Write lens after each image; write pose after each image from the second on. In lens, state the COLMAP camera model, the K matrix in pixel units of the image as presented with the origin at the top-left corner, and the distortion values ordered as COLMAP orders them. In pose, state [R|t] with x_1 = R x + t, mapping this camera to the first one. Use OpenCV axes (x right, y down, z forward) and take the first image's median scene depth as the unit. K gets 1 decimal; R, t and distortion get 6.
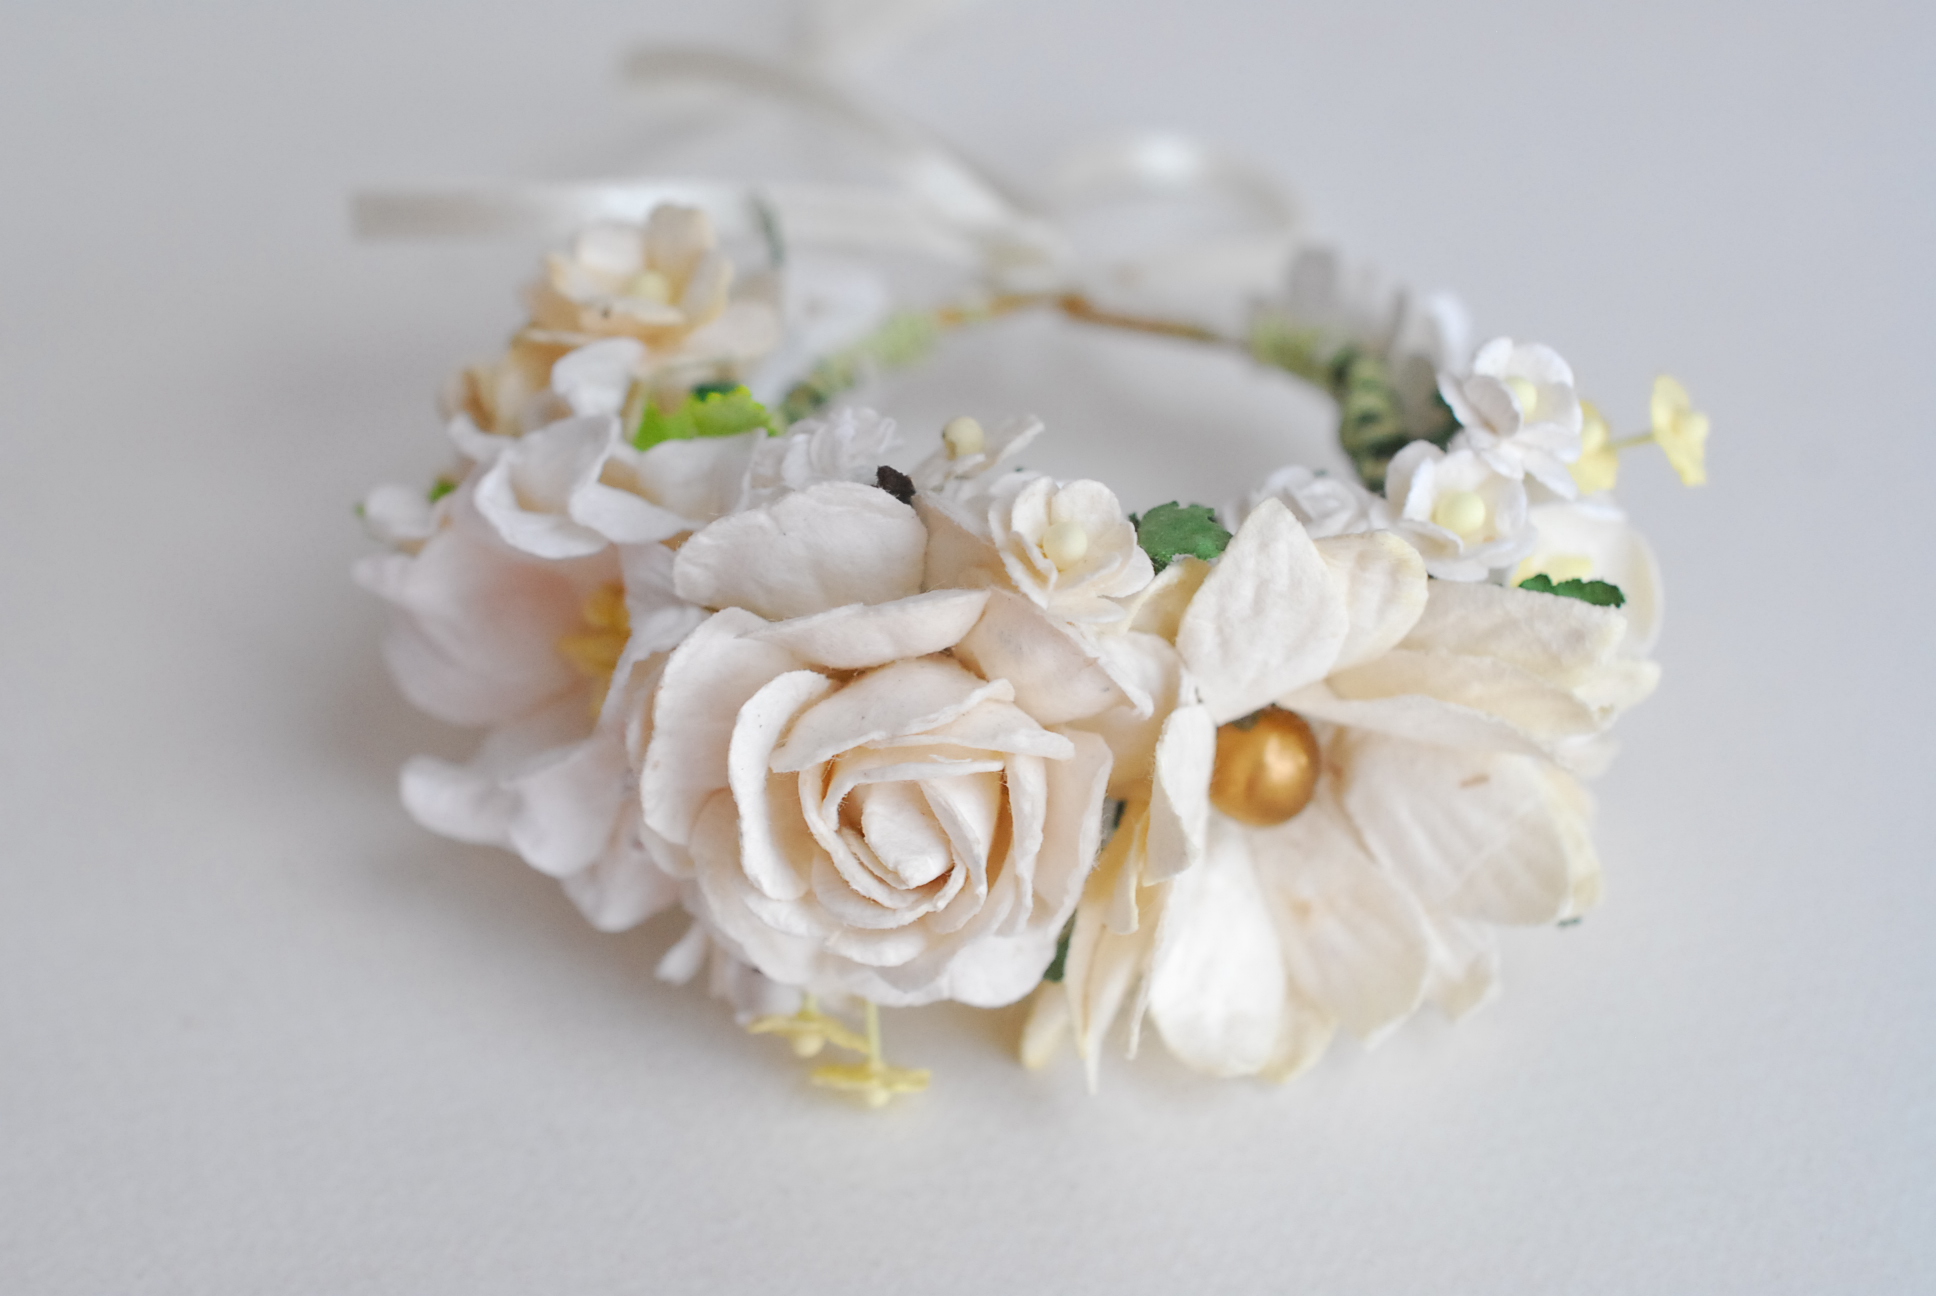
lens RADIAL K [[3289.9, 0, 968.0], [0, 3289.9, 648.0], [0, 0, 1]] dist [0.002696, 0.008031]
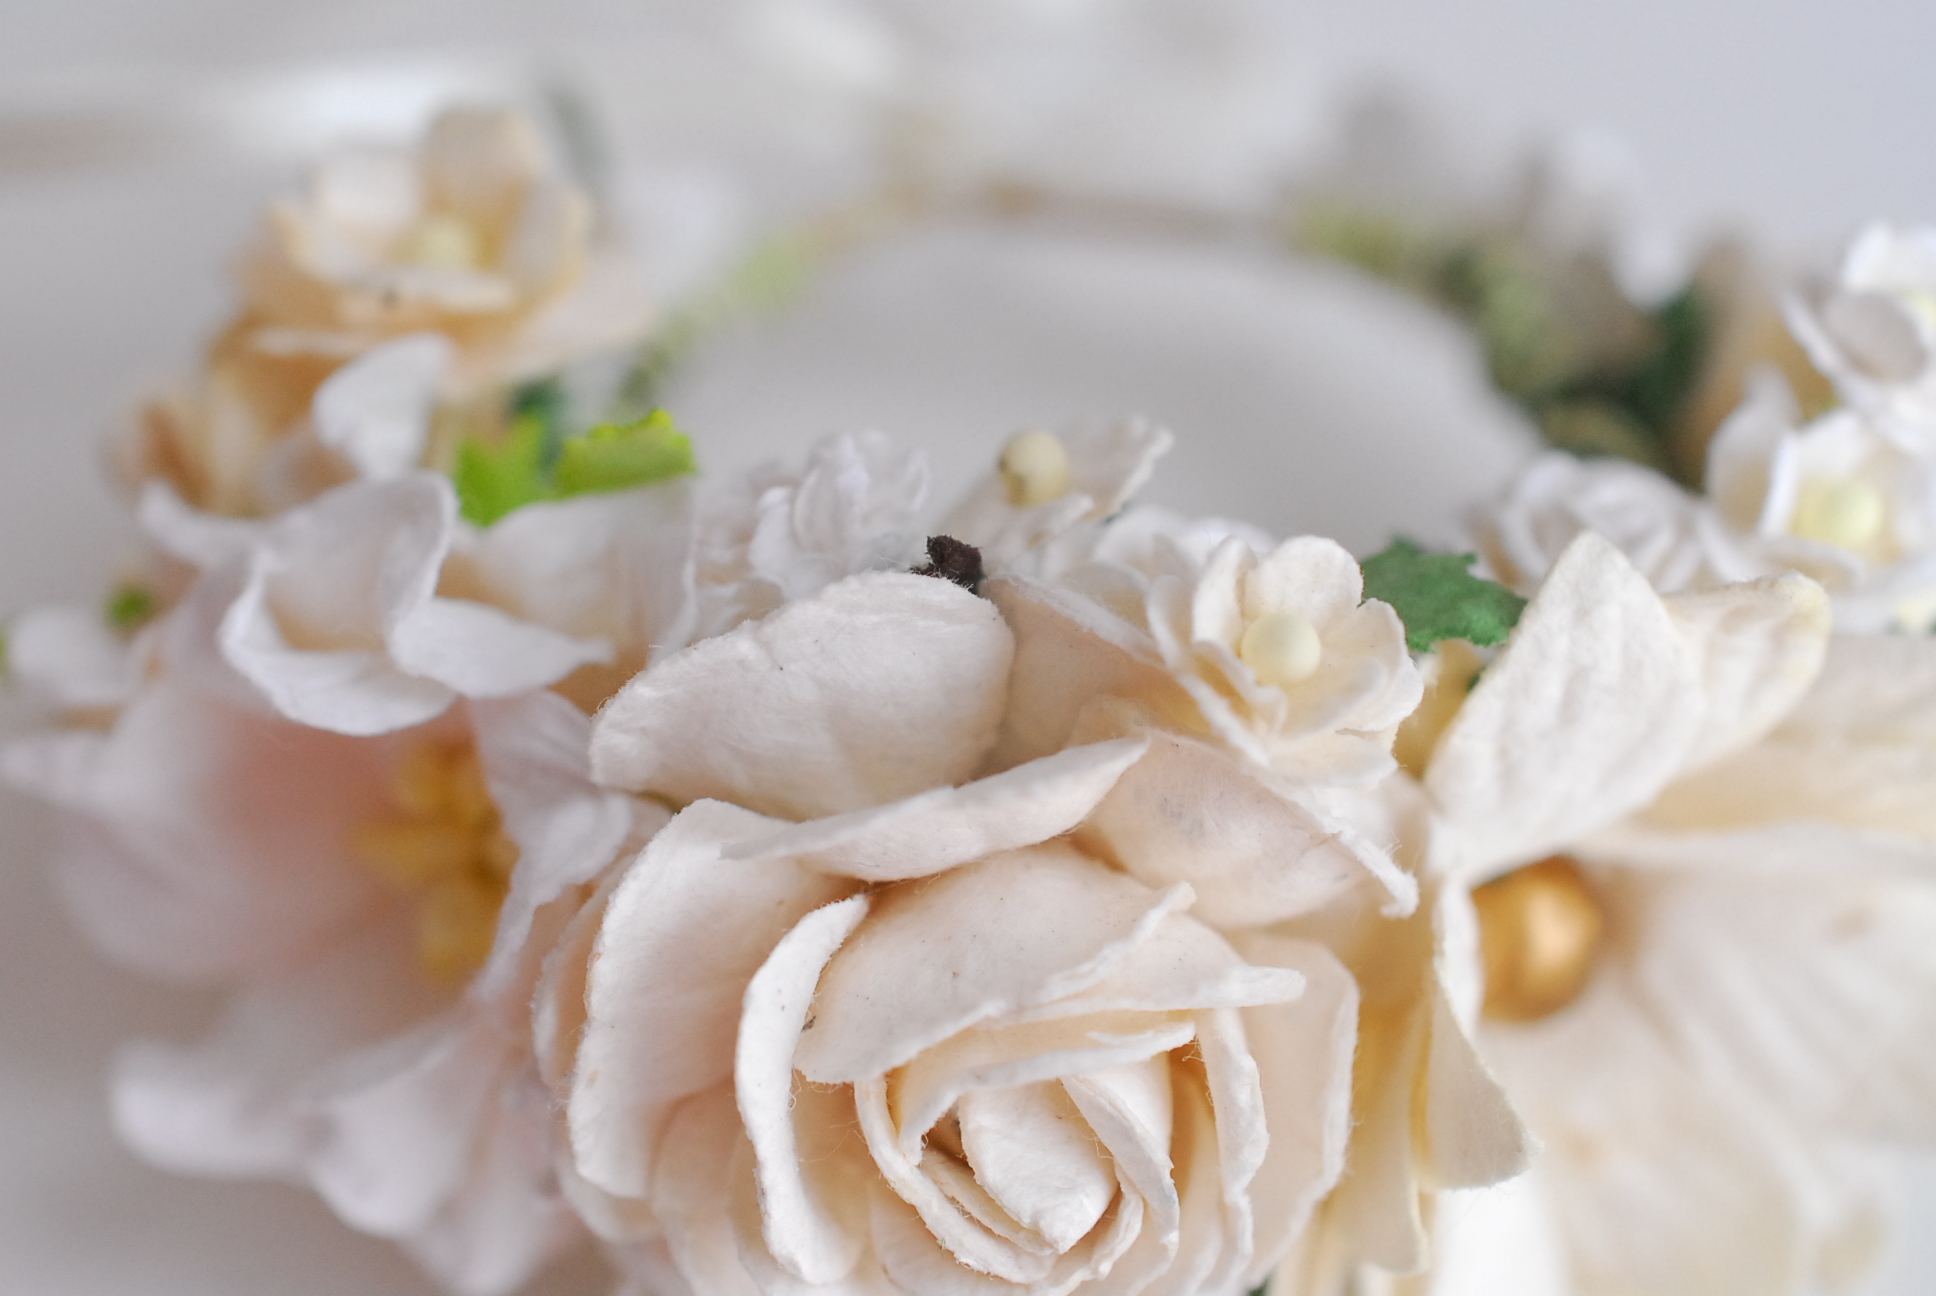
lens RADIAL K [[3658.1, 0, 968.0], [0, 3658.1, 648.0], [0, 0, 1]] dist [0.024218, 0.095873]
pose [[0.987883, -0.094606, 0.123035, -0.101189], [0.089646, 0.994945, 0.045255, -0.063792], [-0.126695, -0.033677, 0.991370, 0.347433]]
